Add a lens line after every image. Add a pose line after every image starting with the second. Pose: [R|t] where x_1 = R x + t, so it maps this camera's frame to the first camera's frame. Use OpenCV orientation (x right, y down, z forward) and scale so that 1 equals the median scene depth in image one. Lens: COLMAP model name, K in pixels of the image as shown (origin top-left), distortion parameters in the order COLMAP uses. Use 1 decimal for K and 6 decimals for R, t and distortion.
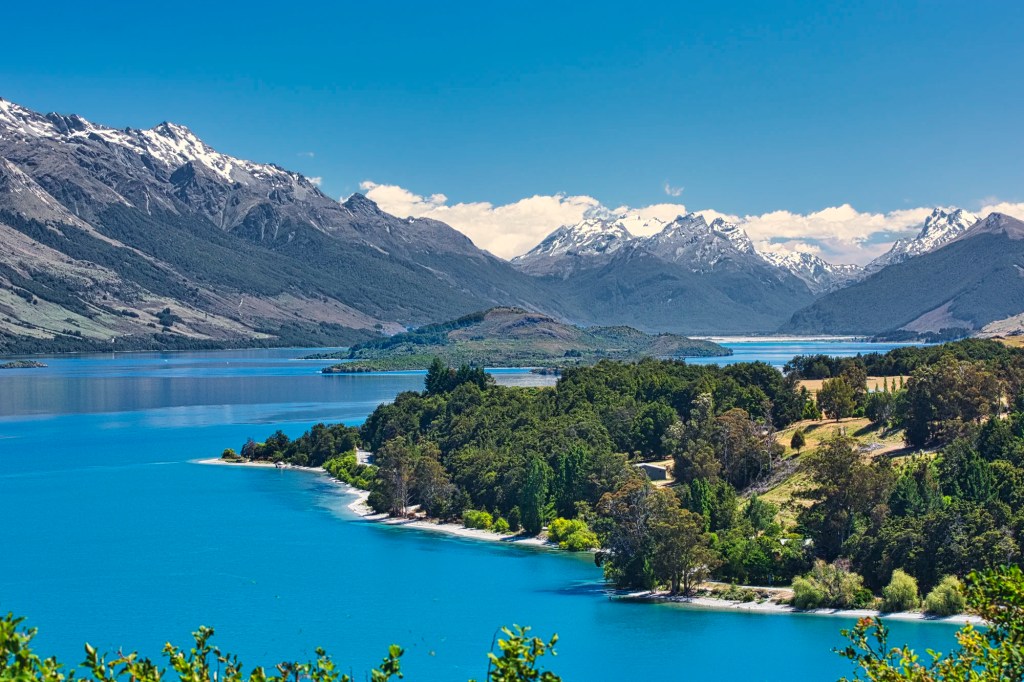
lens RADIAL K [[3822.7, 0, 512.0], [0, 3822.7, 341.0], [0, 0, 1]] dist [-0.216201, -1.385506]
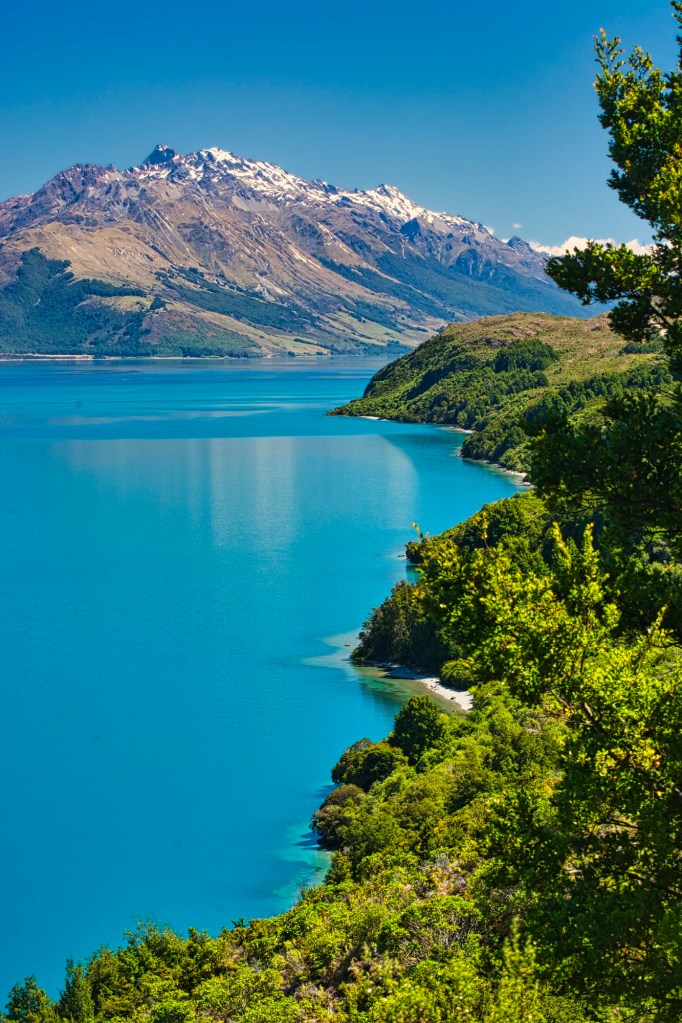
lens RADIAL K [[3827.2, 0, 341.0], [0, 3827.2, 511.5], [0, 0, 1]] dist [-0.263173, -1.481958]
pose [[0.998717, 0.010667, -0.049508, -0.041880], [-0.008574, 0.999068, 0.042308, 0.000762], [0.049914, -0.041829, 0.997877, -0.380566]]
